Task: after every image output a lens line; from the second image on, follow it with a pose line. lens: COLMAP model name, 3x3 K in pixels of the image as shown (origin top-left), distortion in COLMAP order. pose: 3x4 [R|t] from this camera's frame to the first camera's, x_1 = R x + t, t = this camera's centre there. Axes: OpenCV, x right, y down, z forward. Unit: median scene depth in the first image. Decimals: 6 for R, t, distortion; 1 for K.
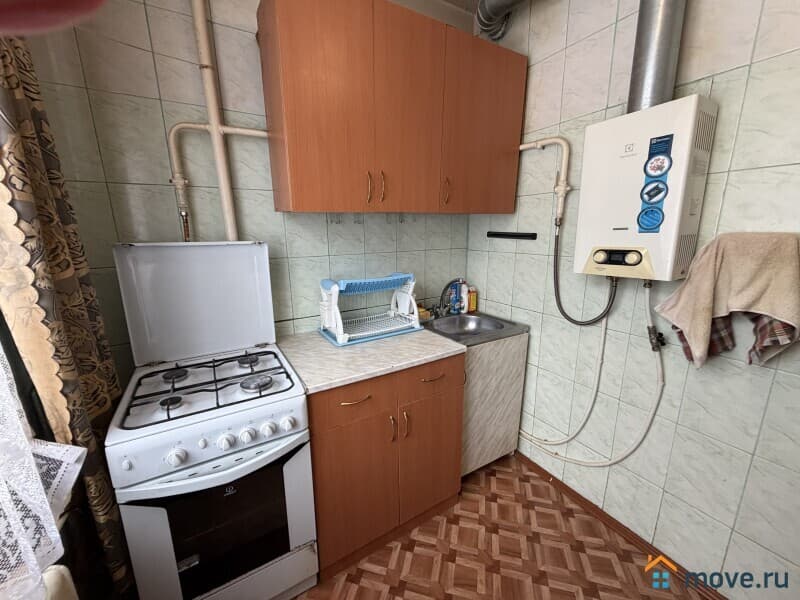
lens RADIAL K [[318.5, 0, 398.3], [0, 318.5, 299.9], [0, 0, 1]] dist [0.000238, -0.000102]
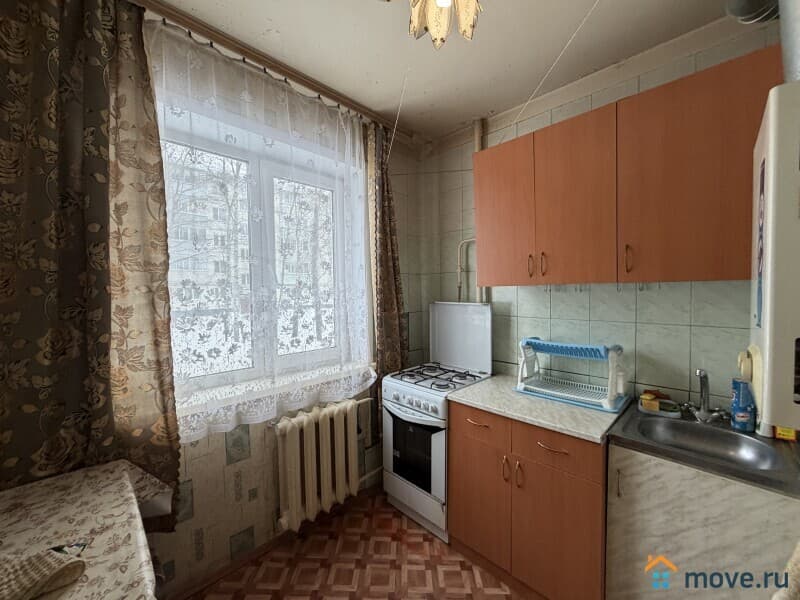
lens RADIAL K [[318.5, 0, 398.3], [0, 318.5, 299.9], [0, 0, 1]] dist [0.000238, -0.000102]
pose [[0.234411, 0.038255, -0.971385, 1.133054], [-0.201651, 0.979405, -0.010091, -0.119809], [0.950993, 0.198246, 0.237298, 0.266481]]
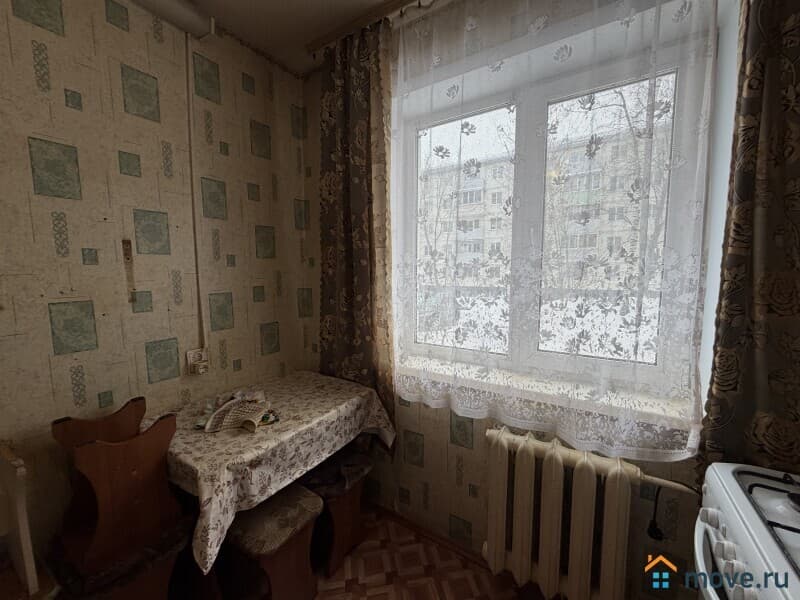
lens RADIAL K [[318.5, 0, 398.3], [0, 318.5, 299.9], [0, 0, 1]] dist [0.000238, -0.000102]
pose [[-0.900164, 0.052088, -0.432425, 0.379948], [-0.081821, 0.954924, 0.285350, -0.230581], [0.427796, 0.292243, -0.855327, 0.931793]]
